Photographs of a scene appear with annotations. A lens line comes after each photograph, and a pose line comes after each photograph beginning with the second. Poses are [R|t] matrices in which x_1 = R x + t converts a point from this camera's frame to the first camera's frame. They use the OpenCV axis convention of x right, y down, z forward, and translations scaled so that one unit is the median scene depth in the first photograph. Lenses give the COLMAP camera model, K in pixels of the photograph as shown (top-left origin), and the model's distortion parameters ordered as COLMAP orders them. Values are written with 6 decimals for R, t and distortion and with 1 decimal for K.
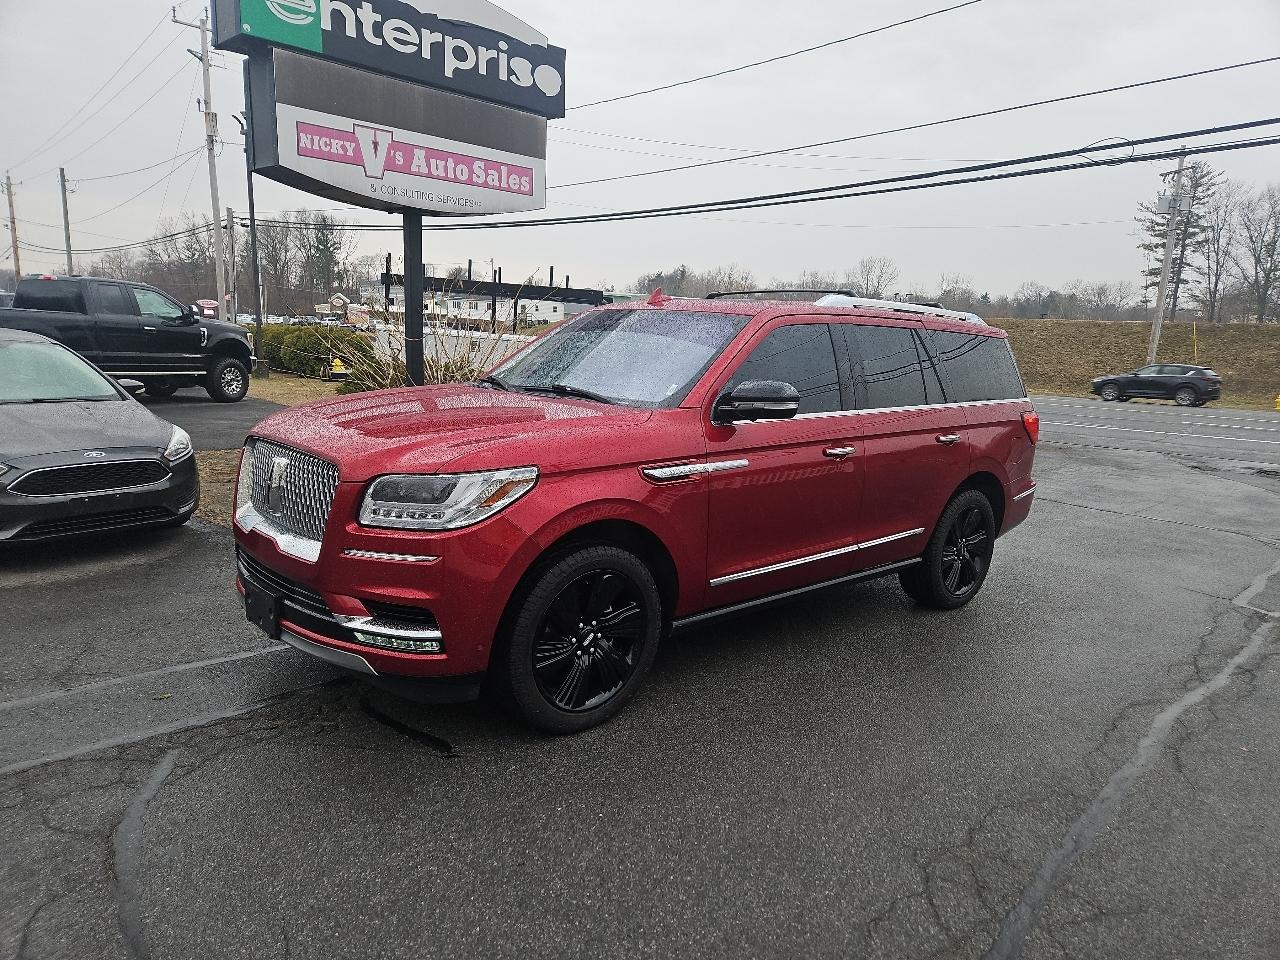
lens RADIAL K [[866.7, 0, 643.9], [0, 866.7, 467.7], [0, 0, 1]] dist [0.075053, -0.059569]
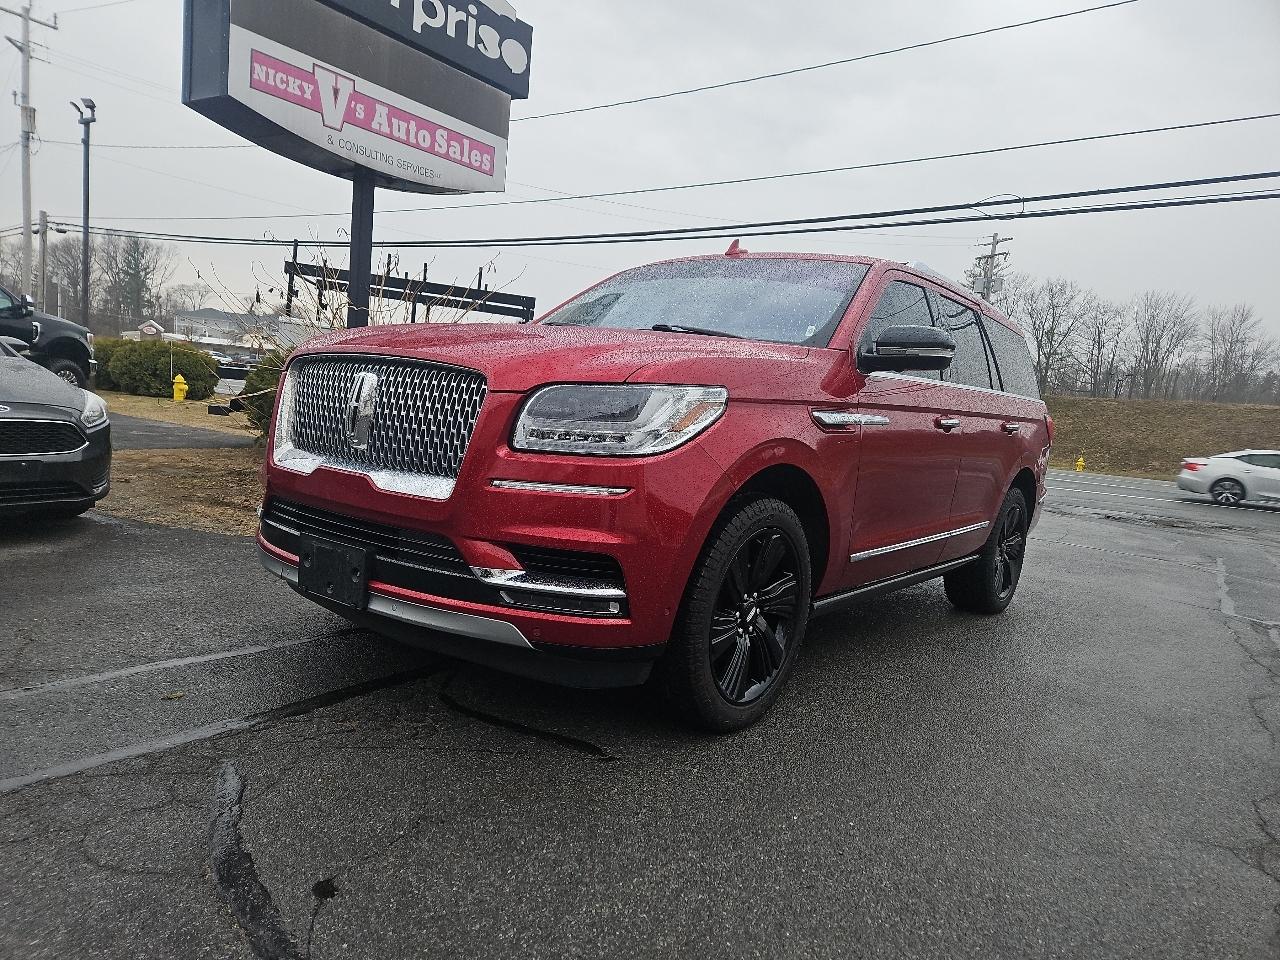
lens RADIAL K [[865.3, 0, 633.4], [0, 865.3, 467.8], [0, 0, 1]] dist [0.076315, -0.062363]
pose [[0.983339, 0.032060, 0.178929, -0.162837], [-0.020943, 0.997751, -0.063679, 0.058243], [-0.180568, 0.058871, 0.981799, 0.109471]]
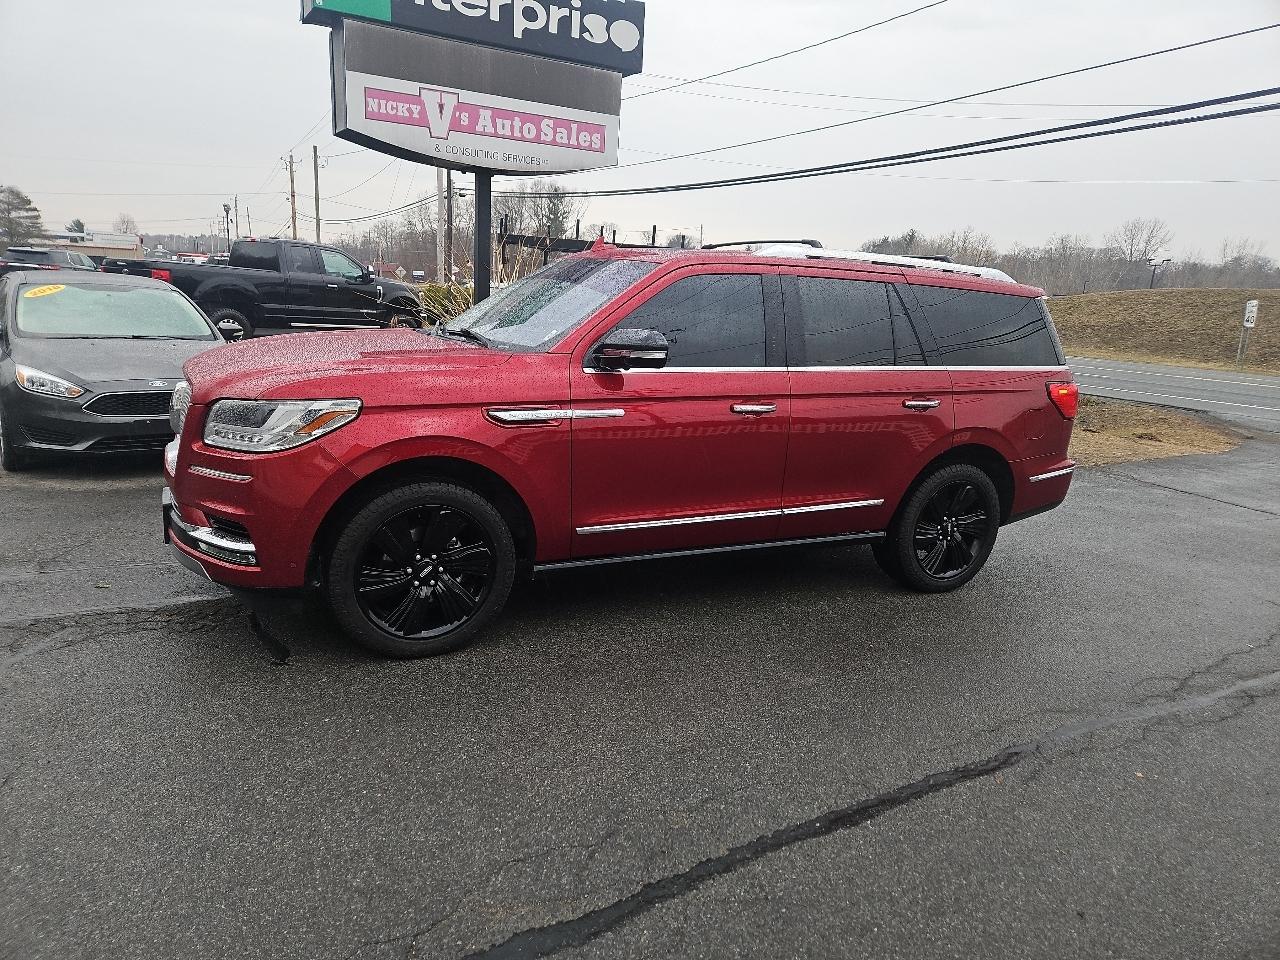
lens RADIAL K [[867.0, 0, 634.4], [0, 867.0, 461.7], [0, 0, 1]] dist [0.045722, -0.005484]
pose [[0.965801, 0.064358, -0.251170, 0.217361], [-0.056994, 0.997707, 0.036490, 0.007538], [0.252943, -0.020926, 0.967255, 0.031510]]
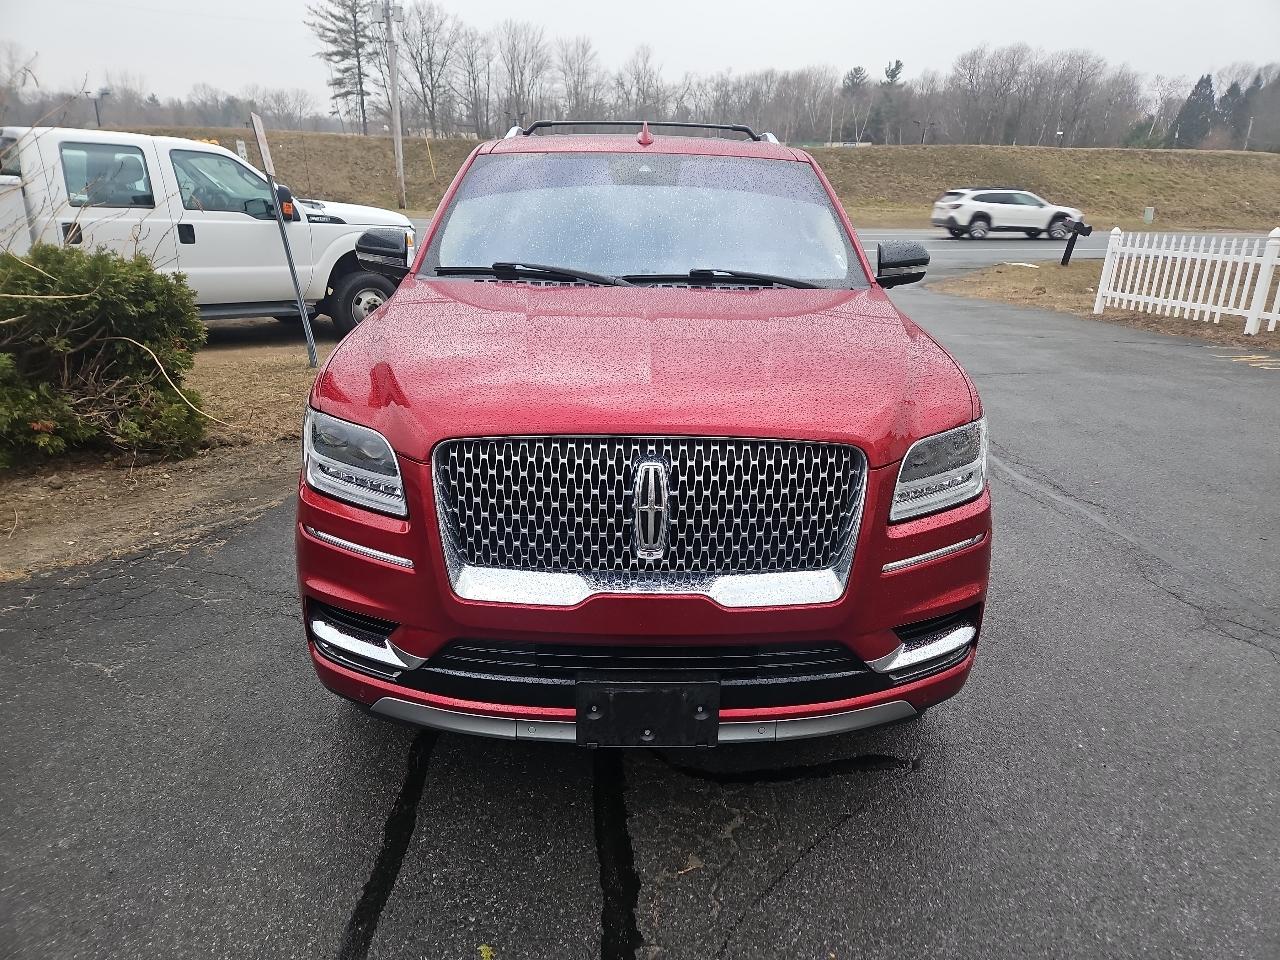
lens RADIAL K [[866.9, 0, 655.7], [0, 866.9, 479.4], [0, 0, 1]] dist [0.078770, -0.064966]
pose [[0.652847, -0.269144, 0.708062, -0.410967], [0.114219, 0.959038, 0.259231, -0.072637], [-0.748829, -0.088364, 0.656846, 0.320392]]
